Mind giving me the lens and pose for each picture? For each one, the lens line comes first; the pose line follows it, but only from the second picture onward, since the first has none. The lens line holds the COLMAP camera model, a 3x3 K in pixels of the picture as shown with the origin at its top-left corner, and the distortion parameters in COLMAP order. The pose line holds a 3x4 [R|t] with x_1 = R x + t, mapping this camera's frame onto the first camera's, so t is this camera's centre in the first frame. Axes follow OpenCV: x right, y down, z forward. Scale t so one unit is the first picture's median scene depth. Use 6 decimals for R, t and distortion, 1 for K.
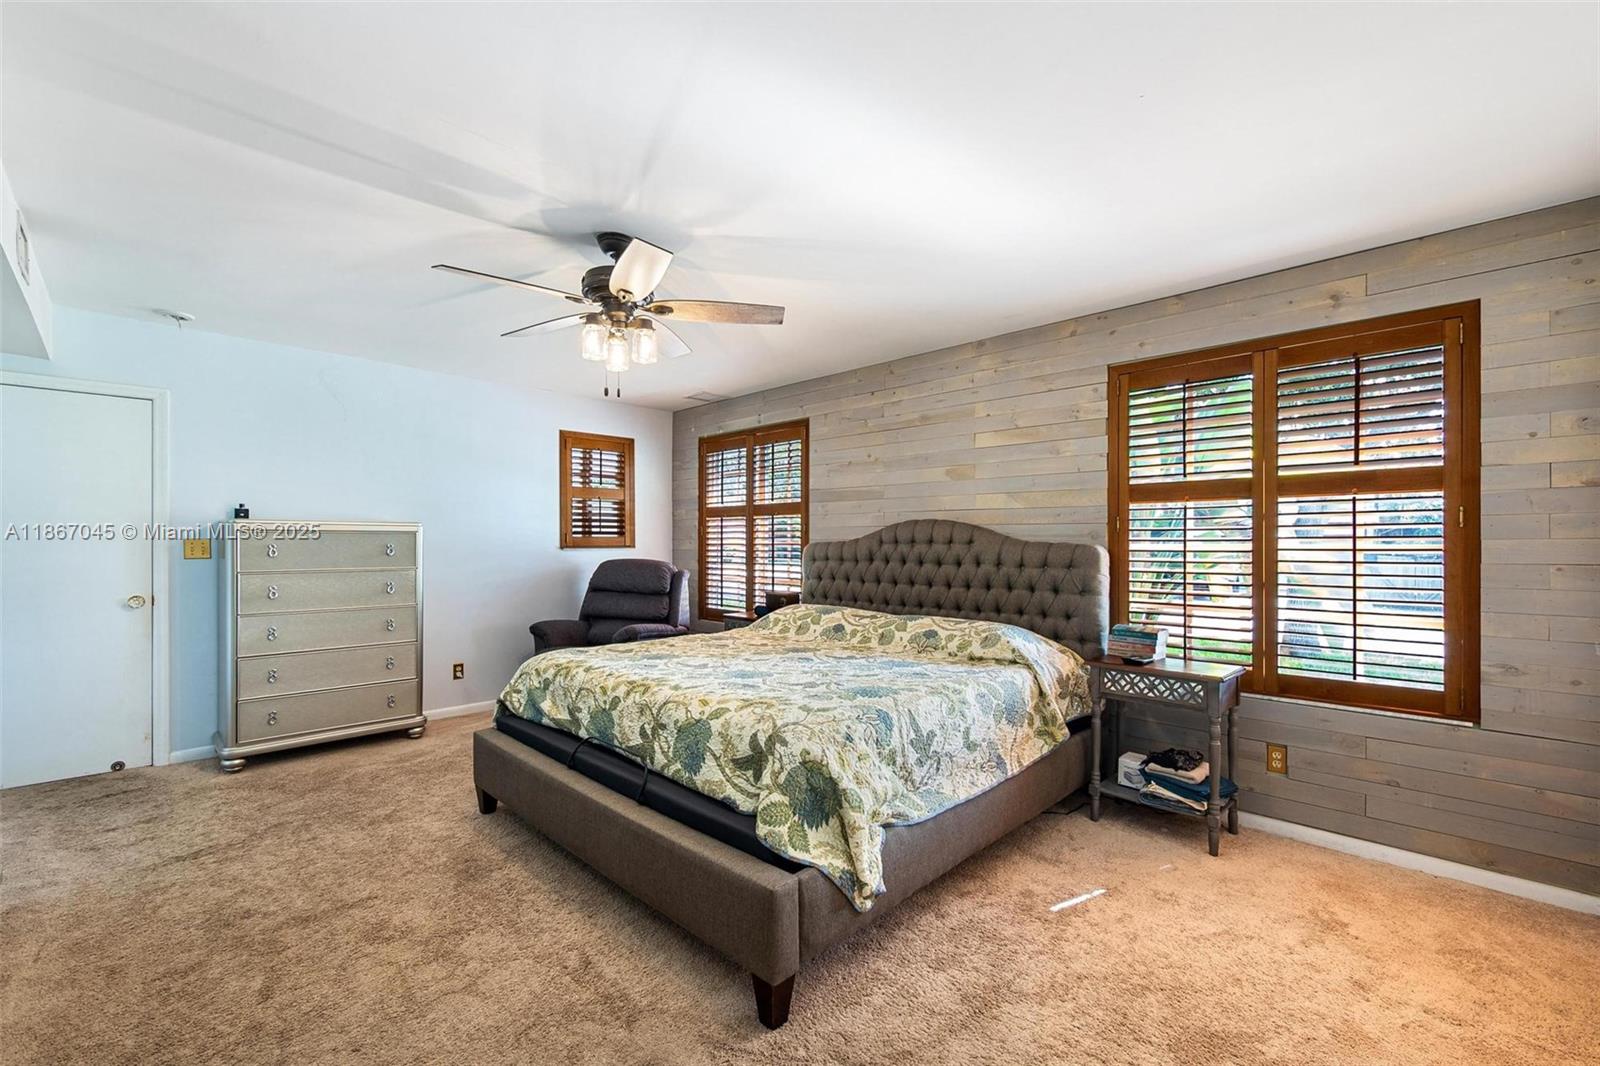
lens RADIAL K [[652.9, 0, 796.3], [0, 652.9, 540.8], [0, 0, 1]] dist [-0.011563, 0.000422]
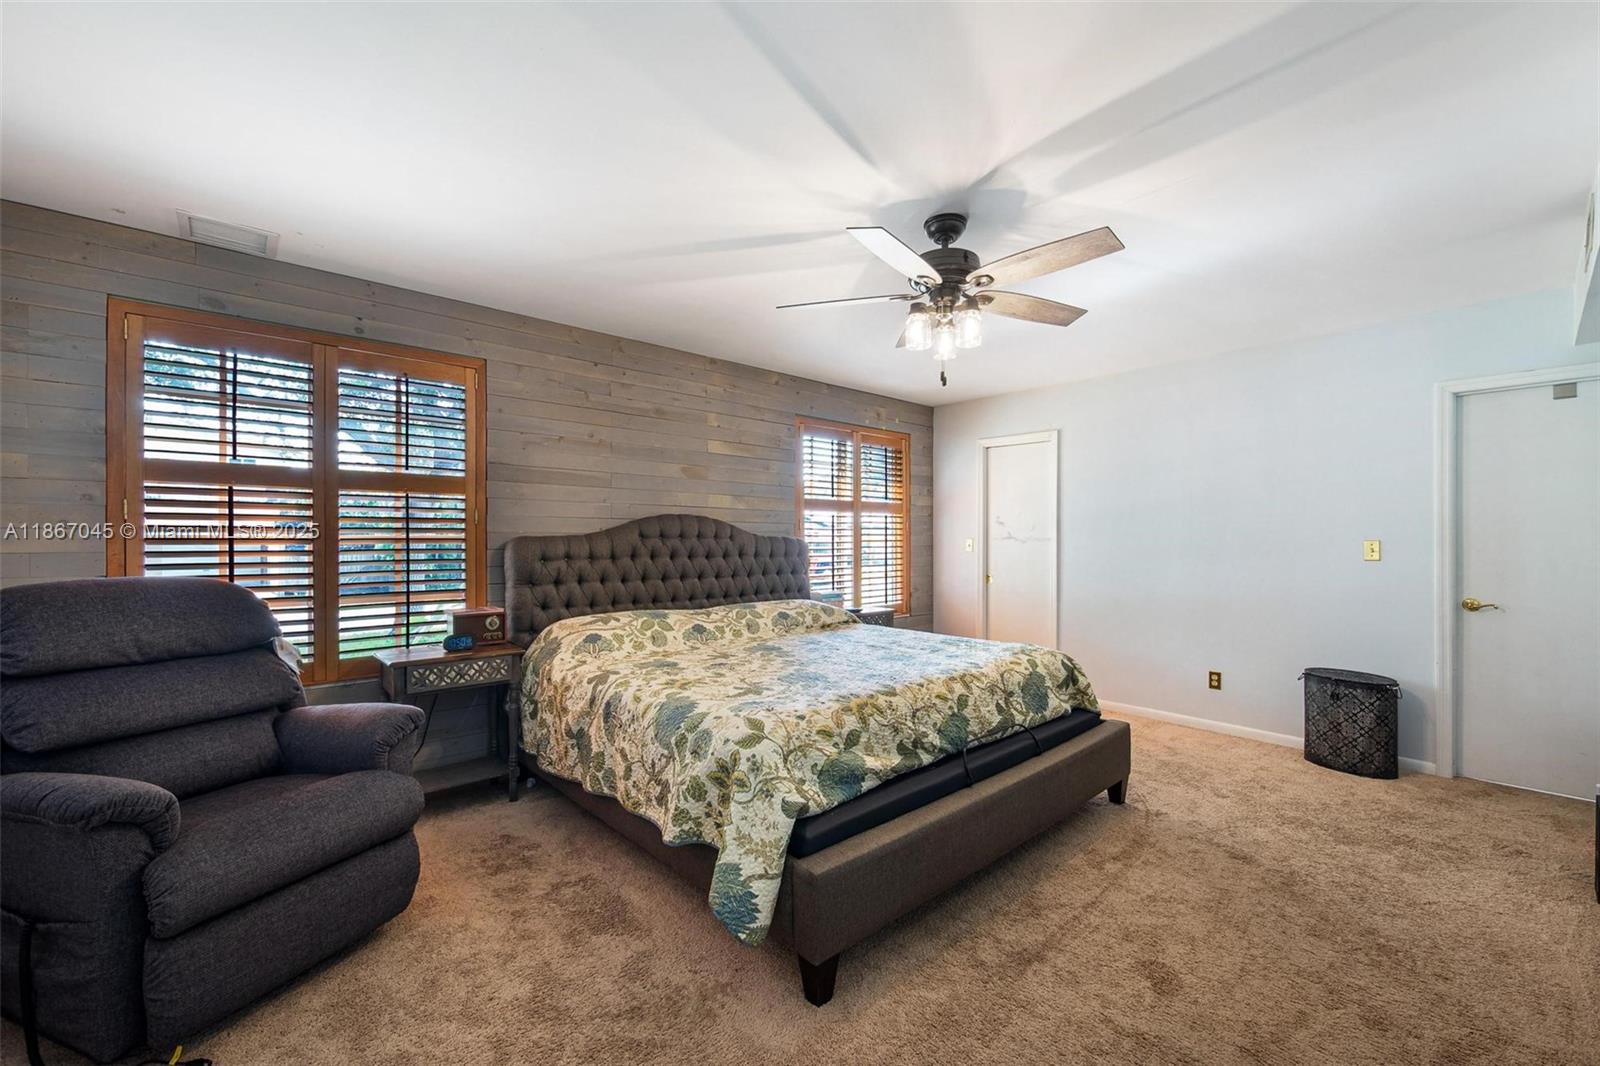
lens RADIAL K [[652.9, 0, 796.6], [0, 652.9, 535.2], [0, 0, 1]] dist [-0.011563, 0.000422]
pose [[0.067677, 0.000635, 0.997707, -0.838403], [-0.006507, 0.999979, -0.000195, -0.000679], [-0.997686, -0.006479, 0.067680, 0.776773]]
